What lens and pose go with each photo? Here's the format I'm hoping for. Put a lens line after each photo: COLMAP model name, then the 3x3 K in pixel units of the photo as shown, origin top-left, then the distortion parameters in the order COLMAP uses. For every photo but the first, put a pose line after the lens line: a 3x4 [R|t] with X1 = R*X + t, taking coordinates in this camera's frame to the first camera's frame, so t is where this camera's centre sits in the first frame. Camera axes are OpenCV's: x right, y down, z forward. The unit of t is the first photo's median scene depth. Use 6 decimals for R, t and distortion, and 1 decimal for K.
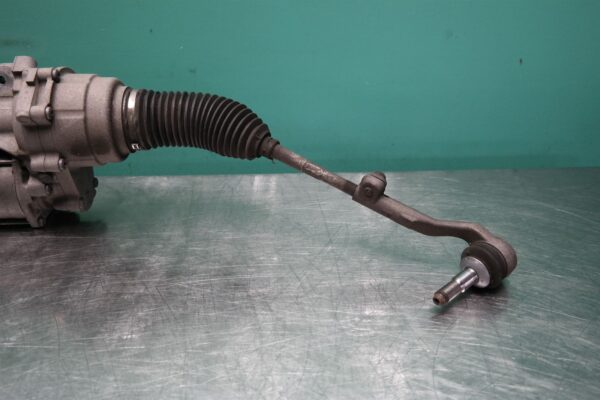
lens RADIAL K [[549.4, 0, 296.3], [0, 549.4, 200.4], [0, 0, 1]] dist [0.021966, -0.005906]
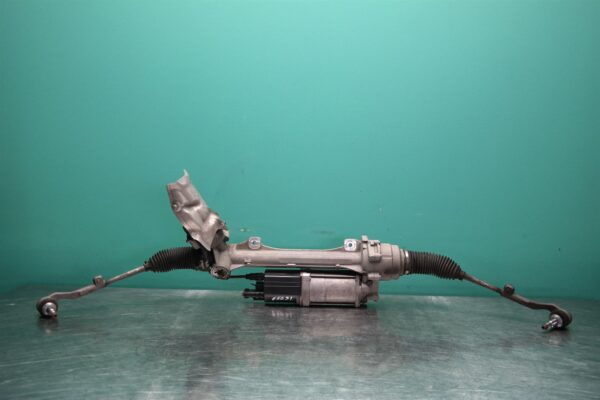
lens RADIAL K [[549.4, 0, 296.3], [0, 549.4, 200.4], [0, 0, 1]] dist [0.021966, -0.005906]
pose [[0.998424, 0.034076, -0.044590, -0.702621], [-0.048185, 0.927834, -0.369867, 0.551462], [0.028769, 0.371433, 0.928014, -1.456156]]
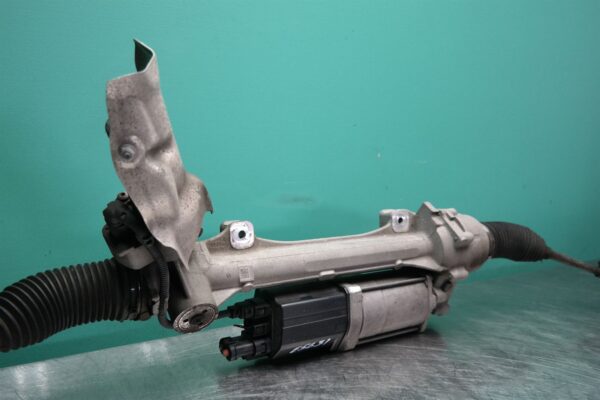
lens RADIAL K [[549.4, 0, 296.3], [0, 549.4, 200.4], [0, 0, 1]] dist [0.021966, -0.005906]
pose [[0.848963, -0.028842, 0.527664, -1.523742], [0.186358, 0.950701, -0.247868, 0.023402], [-0.494502, 0.308765, 0.812485, 0.013493]]
